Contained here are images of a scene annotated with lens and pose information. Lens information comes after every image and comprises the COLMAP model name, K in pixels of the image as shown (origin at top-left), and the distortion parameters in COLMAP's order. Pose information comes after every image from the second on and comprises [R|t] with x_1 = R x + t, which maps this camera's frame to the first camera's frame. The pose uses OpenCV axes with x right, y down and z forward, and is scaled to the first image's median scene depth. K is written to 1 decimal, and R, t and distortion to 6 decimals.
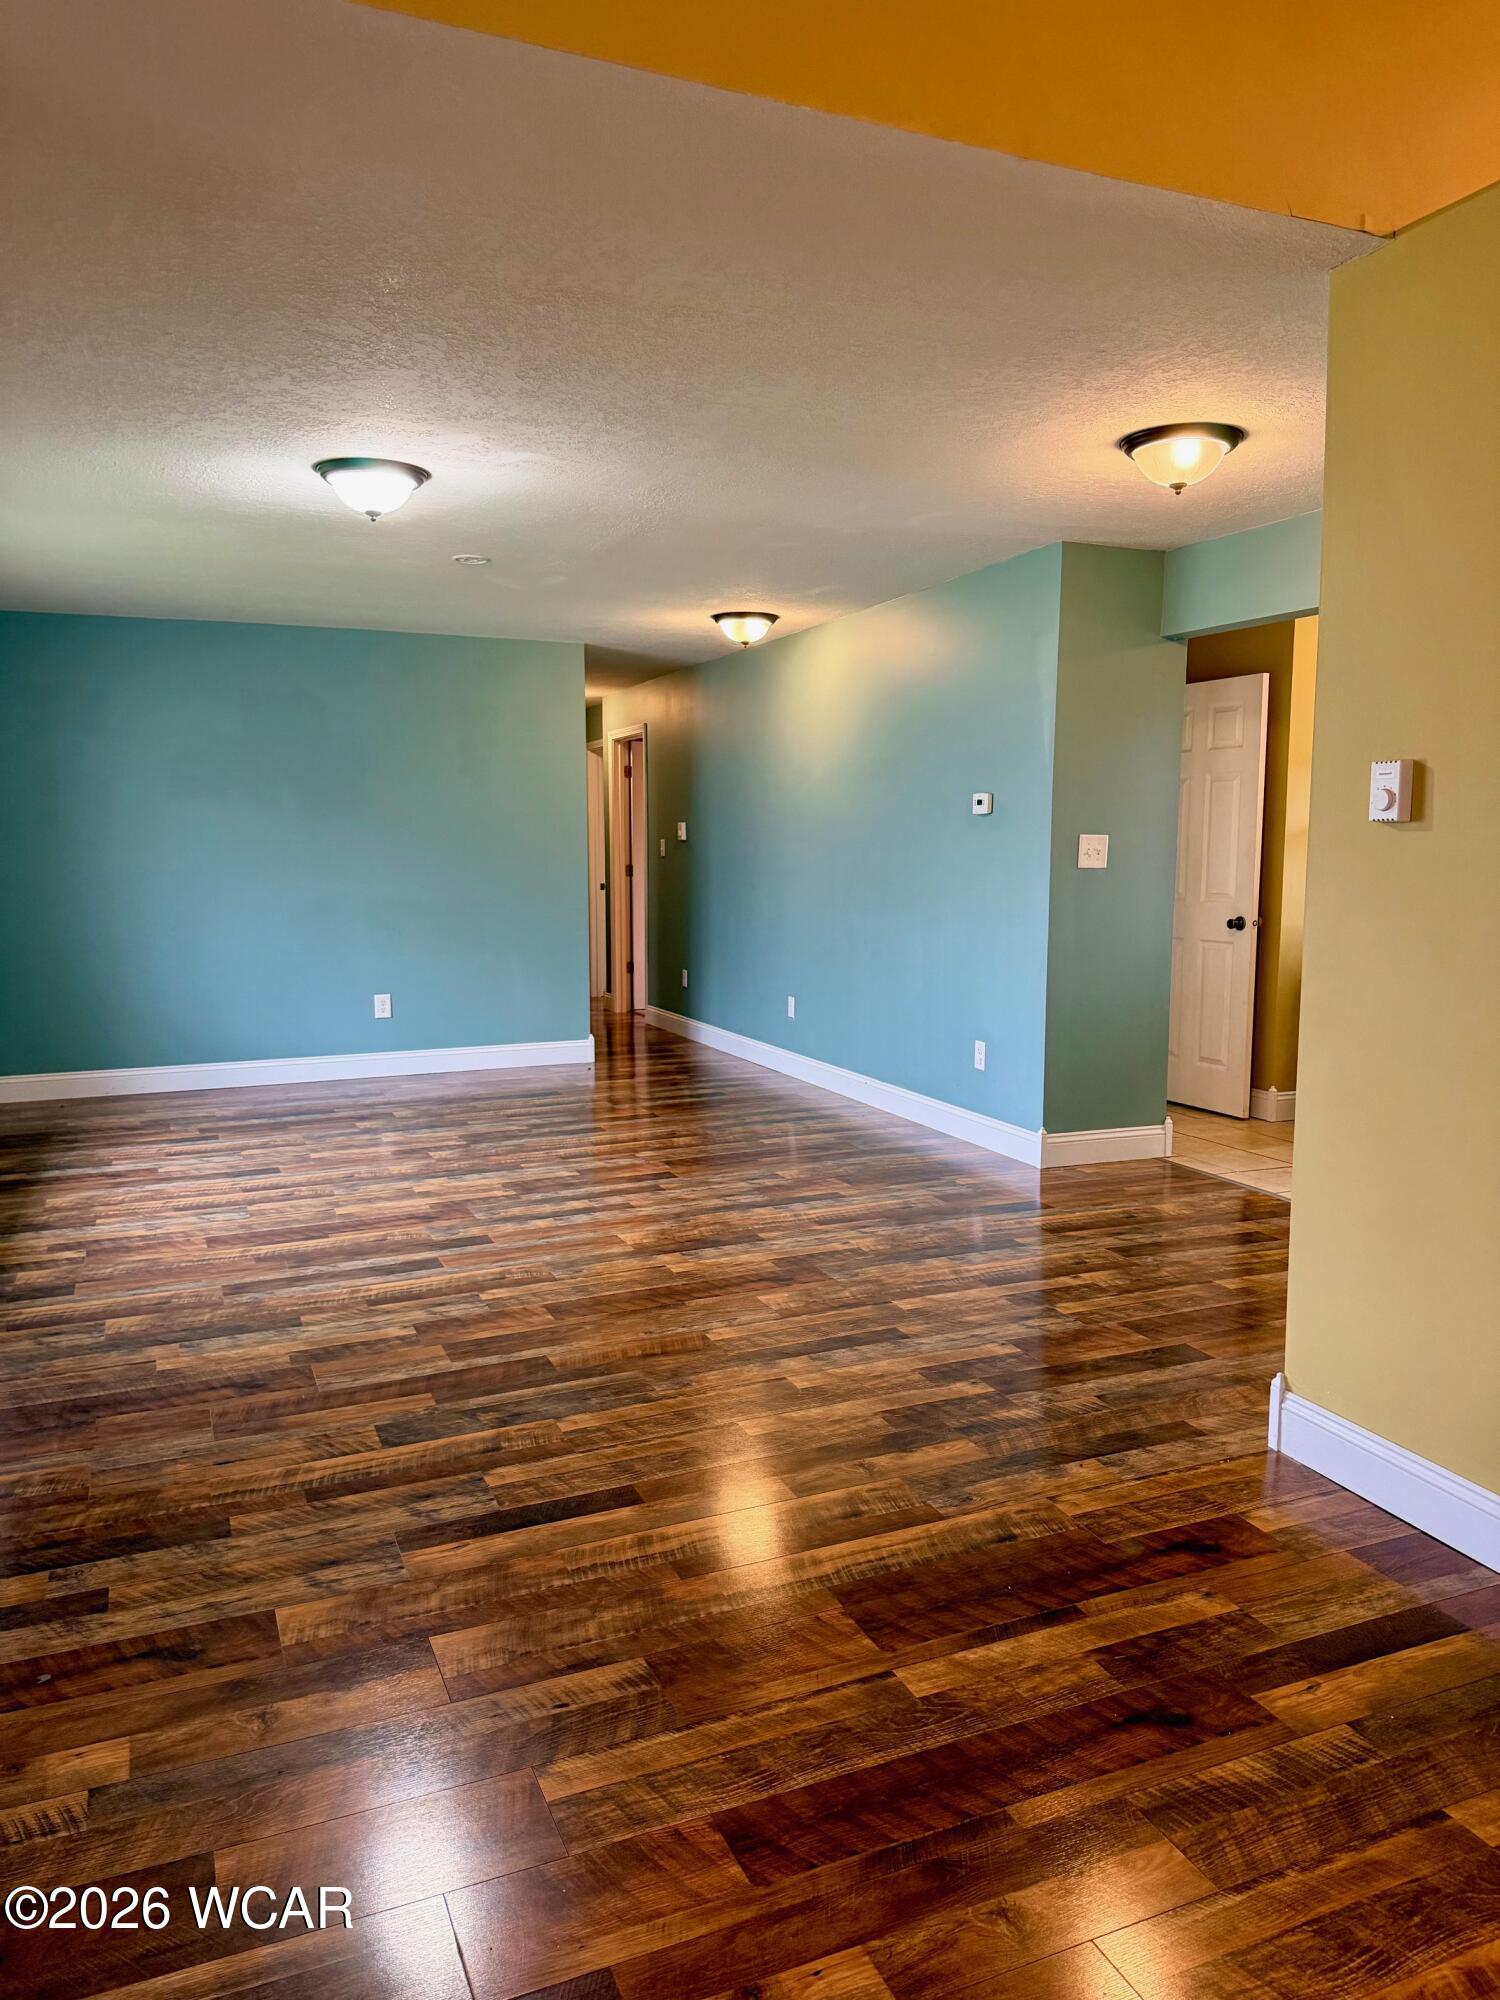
lens RADIAL K [[1386.5, 0, 750.0], [0, 1386.5, 1000.0], [0, 0, 1]] dist [0.105959, -0.193456]
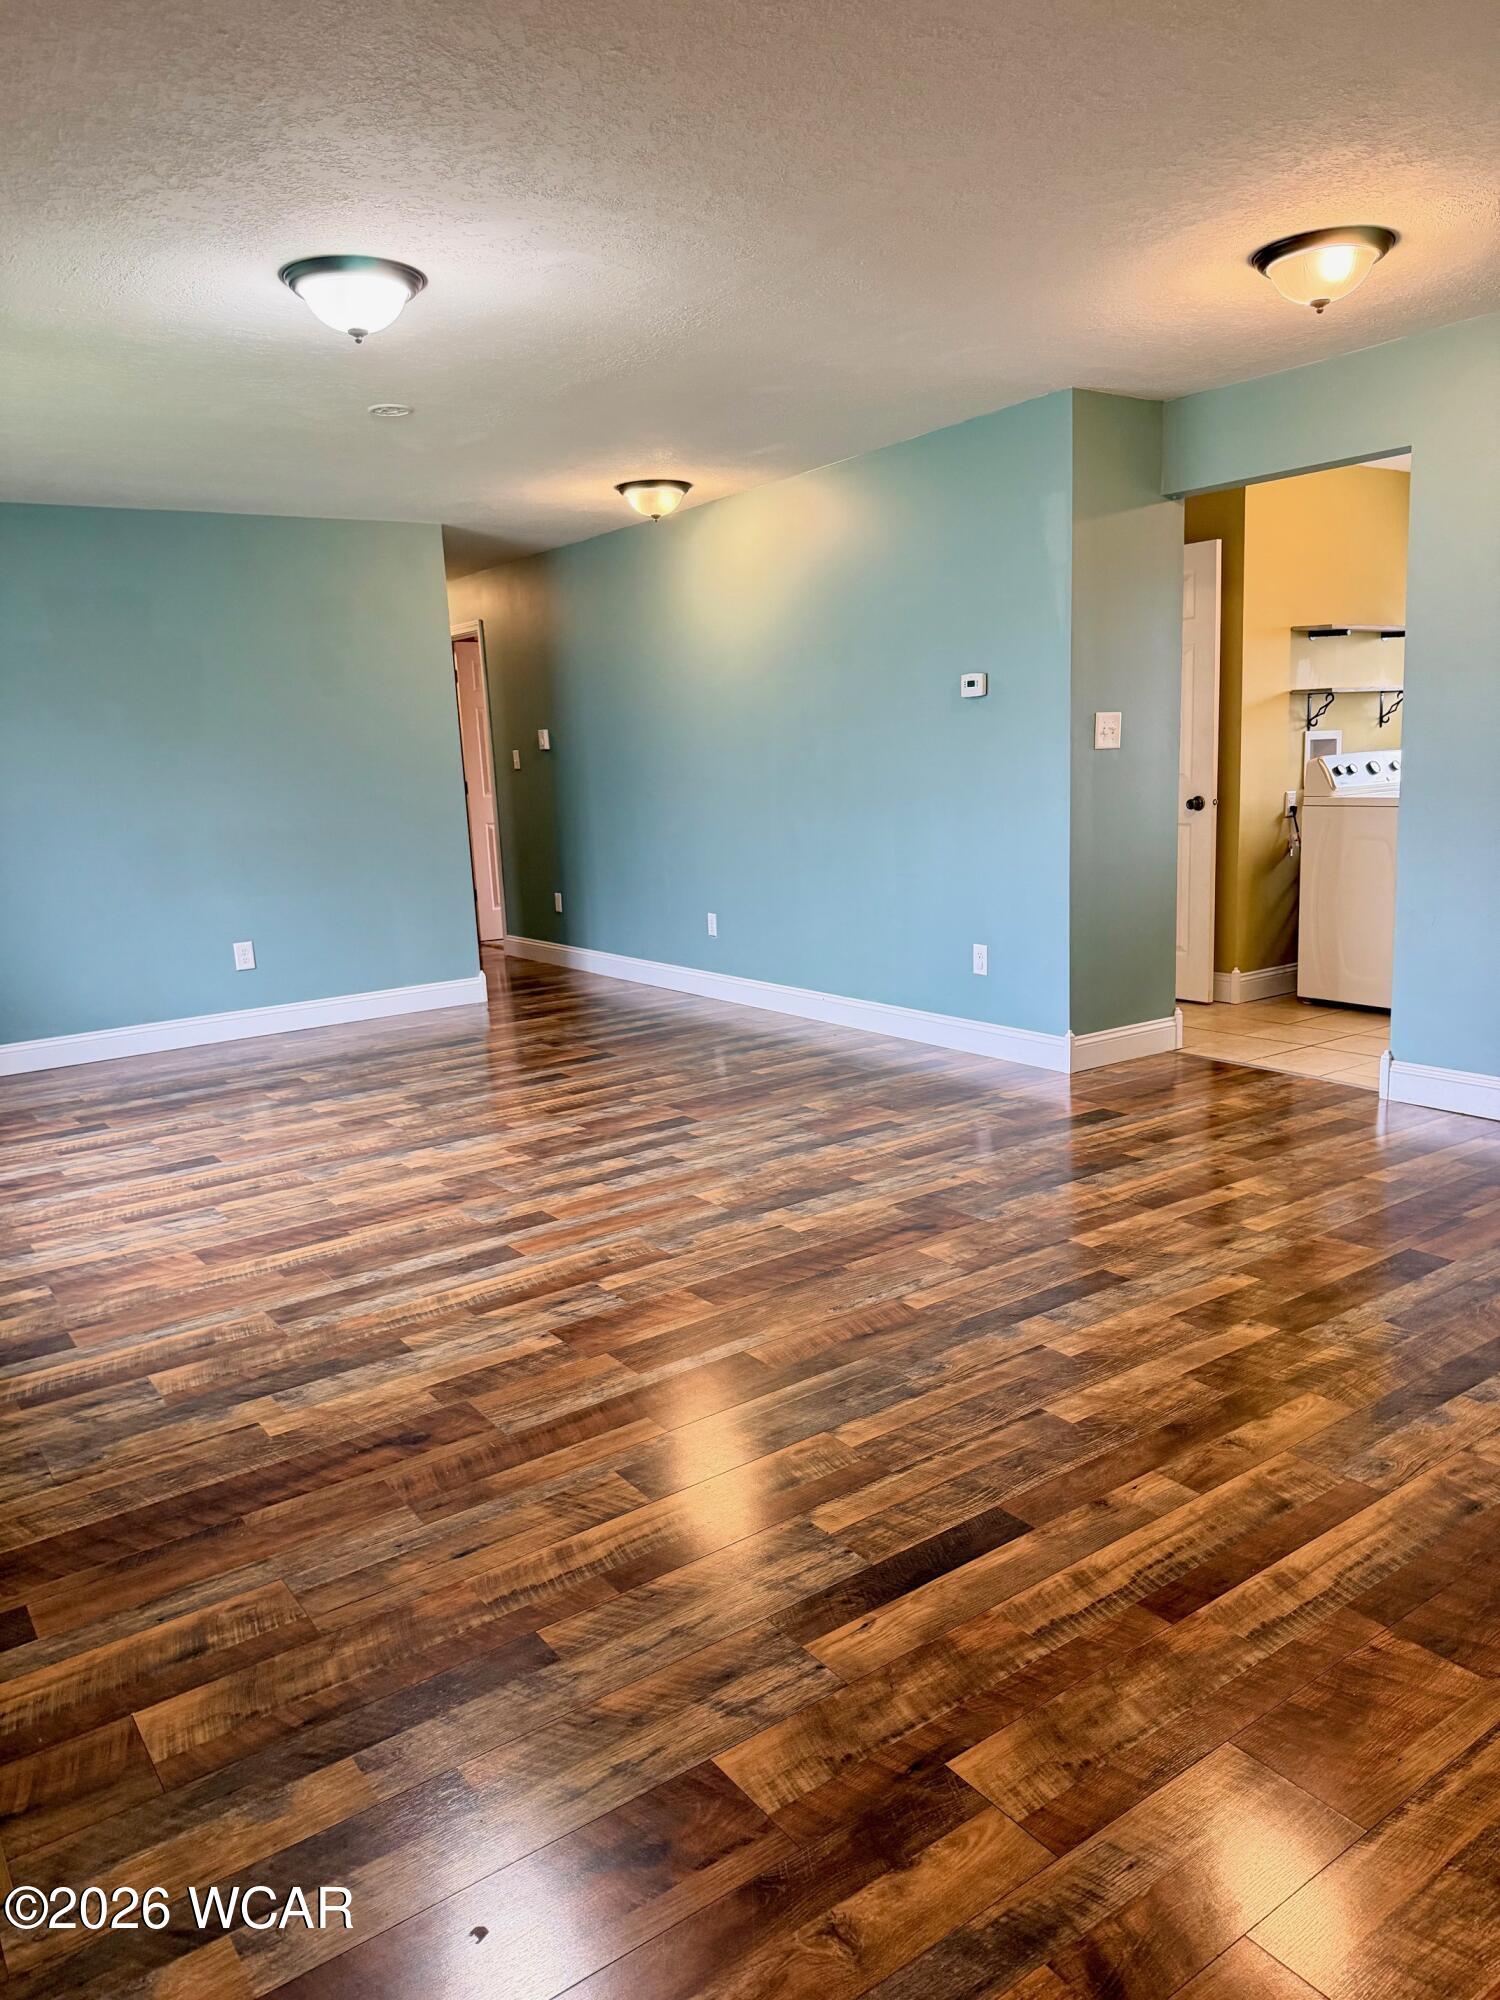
lens RADIAL K [[1395.6, 0, 738.6], [0, 1395.6, 989.0], [0, 0, 1]] dist [0.073189, -0.090230]
pose [[0.977788, -0.079332, 0.194000, -0.225041], [0.069344, 0.995920, 0.057754, -0.007161], [-0.197790, -0.043019, 0.979300, 0.146497]]
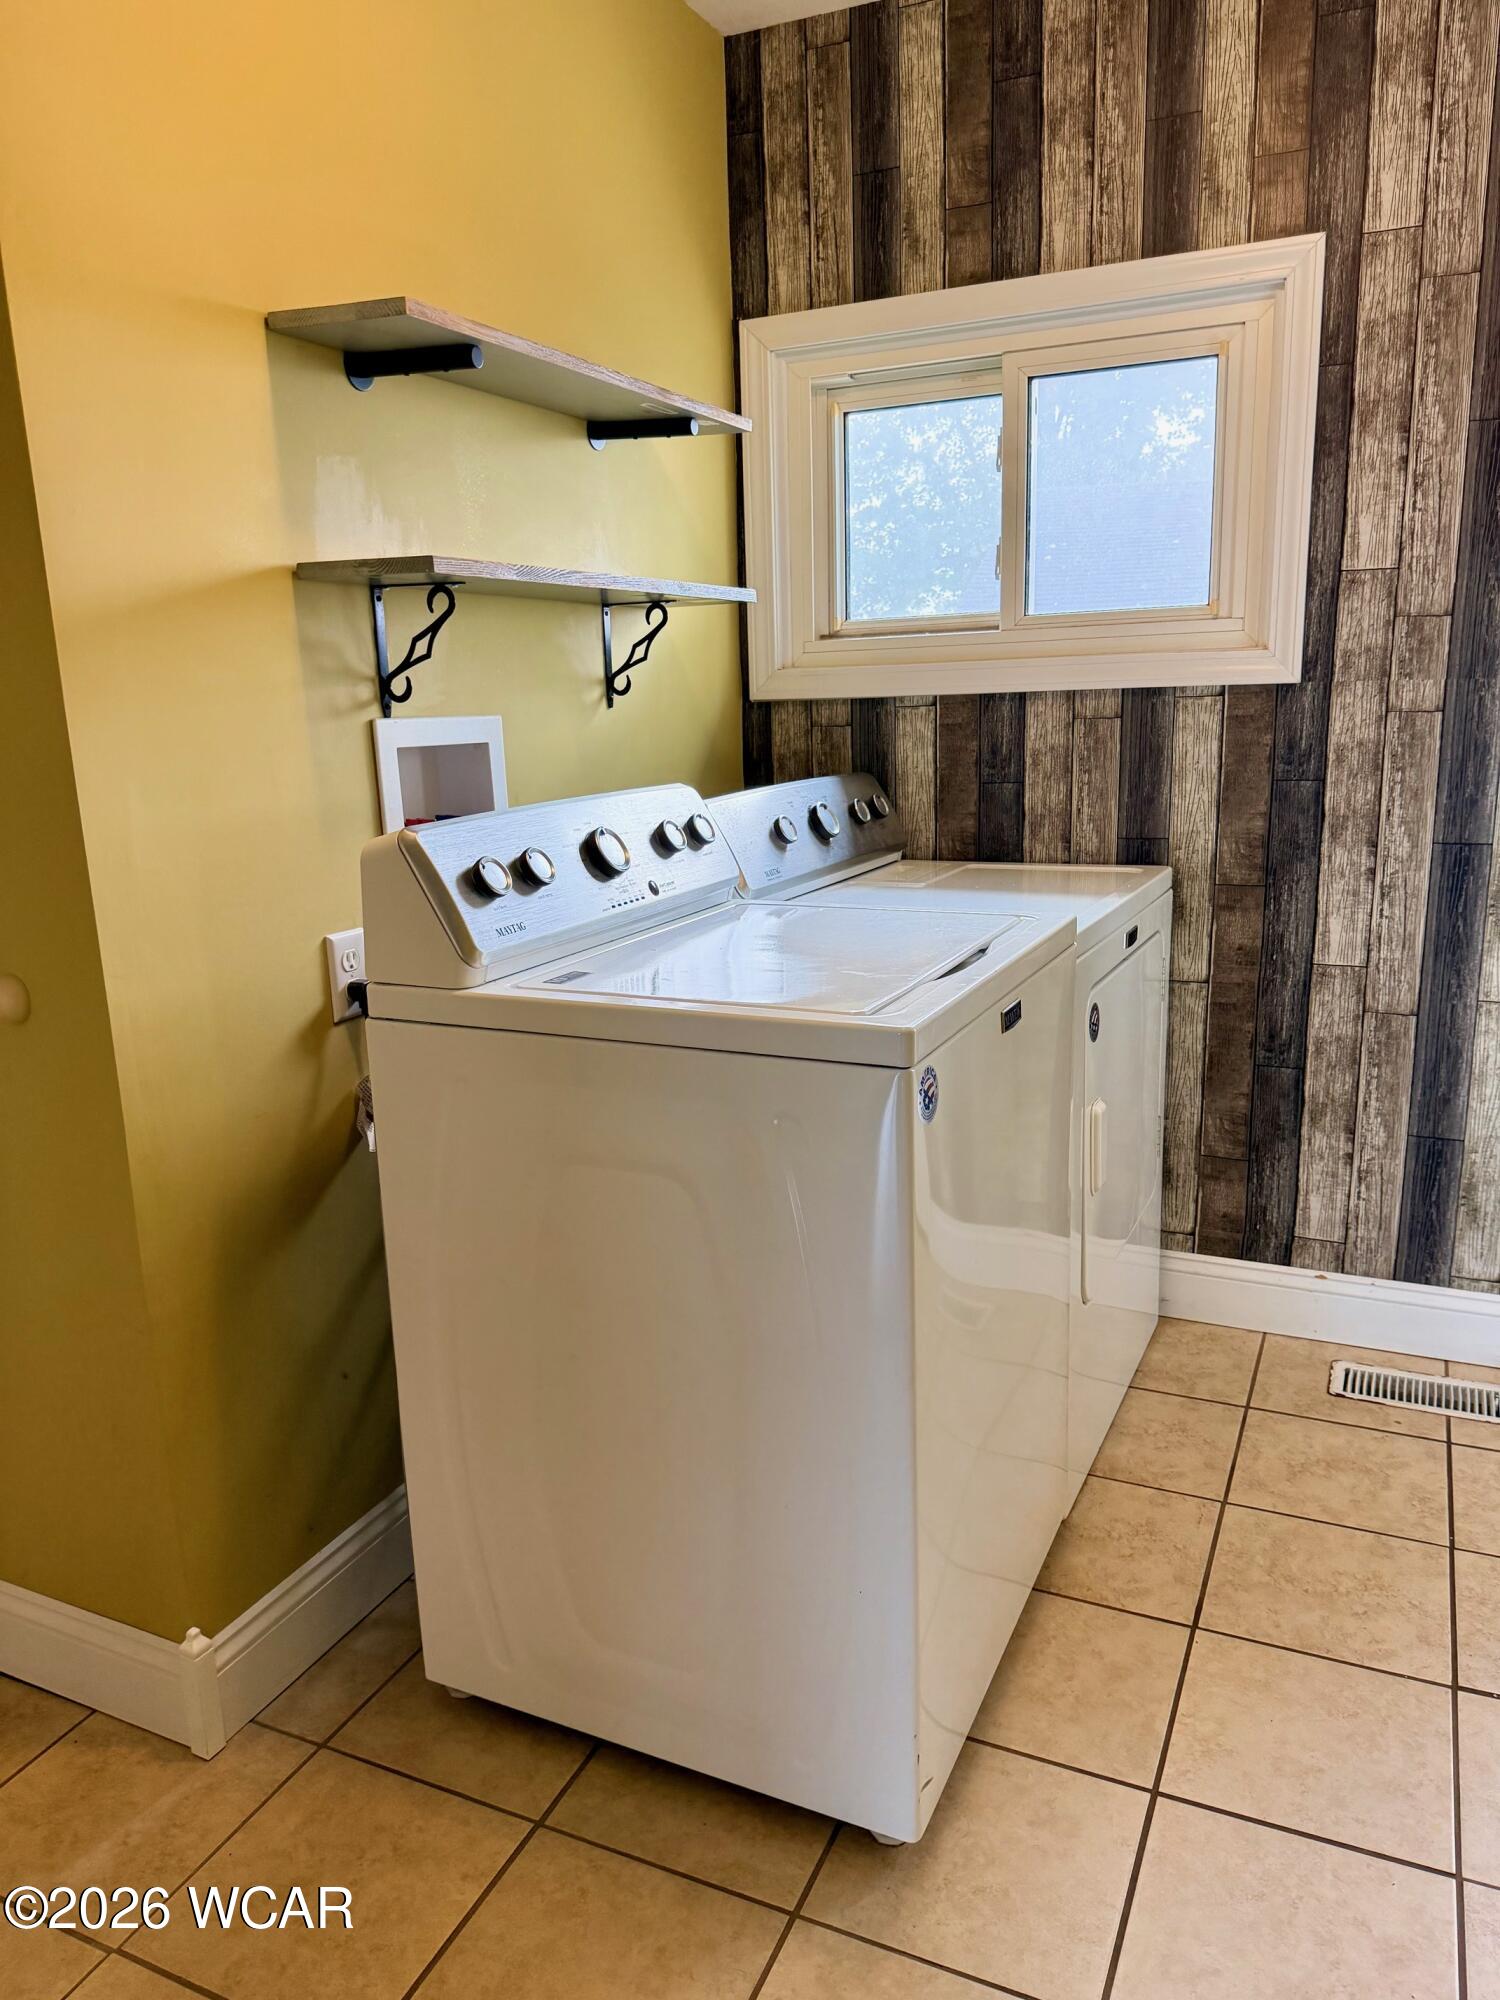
lens RADIAL K [[1386.5, 0, 750.0], [0, 1386.5, 1000.0], [0, 0, 1]] dist [0.105959, -0.193456]
pose [[0.743889, -0.171446, 0.645938, 0.383165], [0.107600, 0.984650, 0.137432, -0.100081], [-0.659585, -0.032731, 0.750917, 0.987689]]
